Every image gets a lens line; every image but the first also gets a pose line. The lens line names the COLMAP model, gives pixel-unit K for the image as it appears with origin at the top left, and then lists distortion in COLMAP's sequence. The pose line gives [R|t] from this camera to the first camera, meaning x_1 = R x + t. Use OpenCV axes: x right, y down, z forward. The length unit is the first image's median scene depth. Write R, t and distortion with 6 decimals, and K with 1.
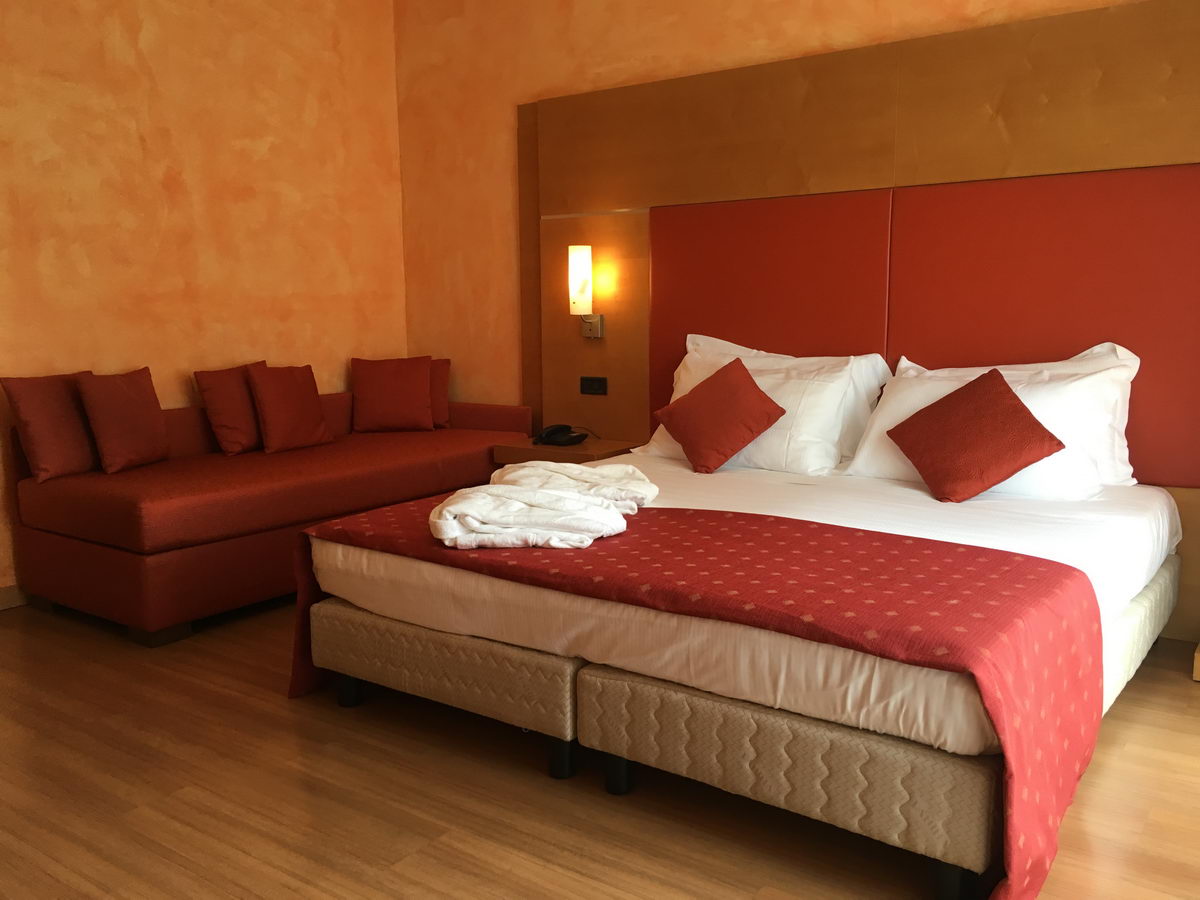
lens RADIAL K [[1021.2, 0, 598.7], [0, 1021.2, 448.6], [0, 0, 1]] dist [0.089858, -0.115513]
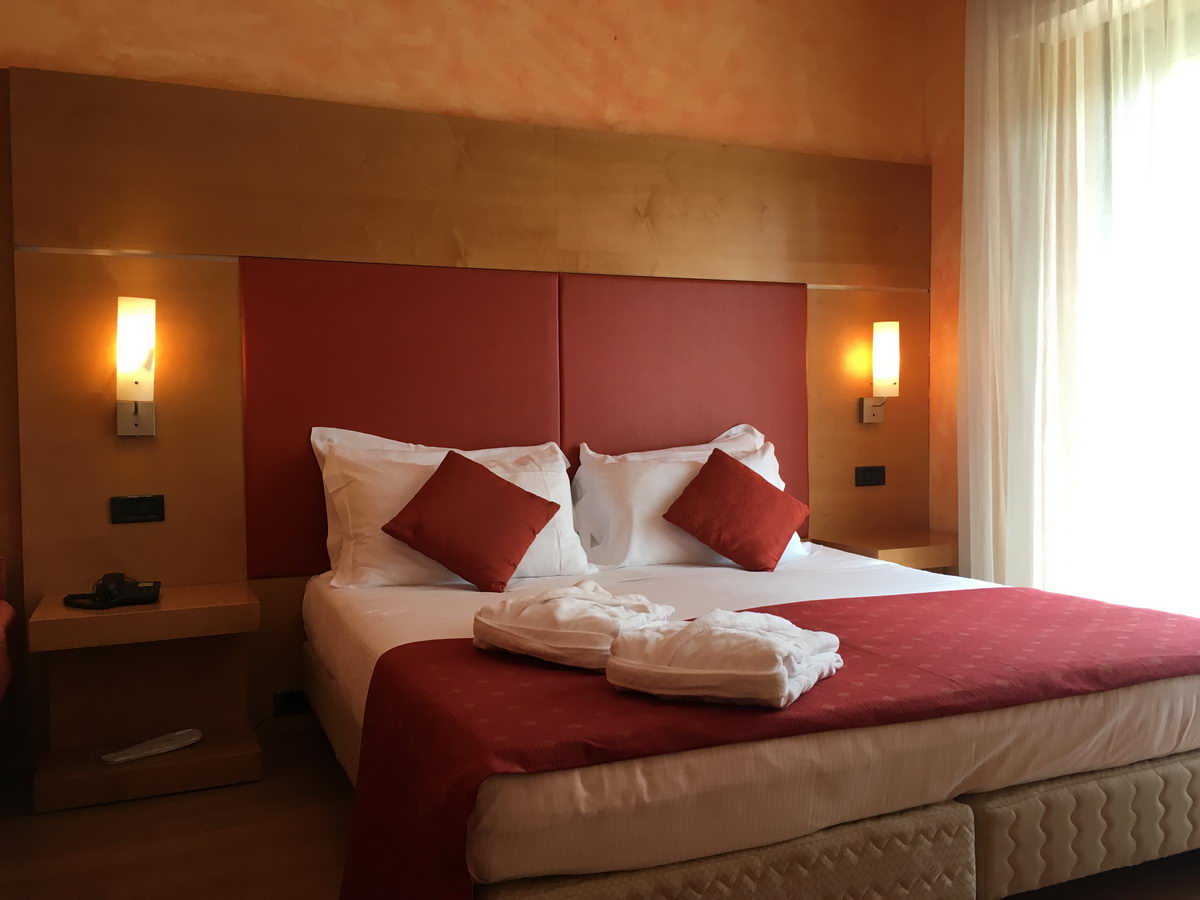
lens RADIAL K [[1021.2, 0, 604.2], [0, 1021.2, 446.3], [0, 0, 1]] dist [0.089858, -0.115513]
pose [[0.502558, -0.024964, 0.864183, -0.593169], [0.129468, 0.990484, -0.046678, -0.043891], [-0.854794, 0.135343, 0.501008, 0.557611]]
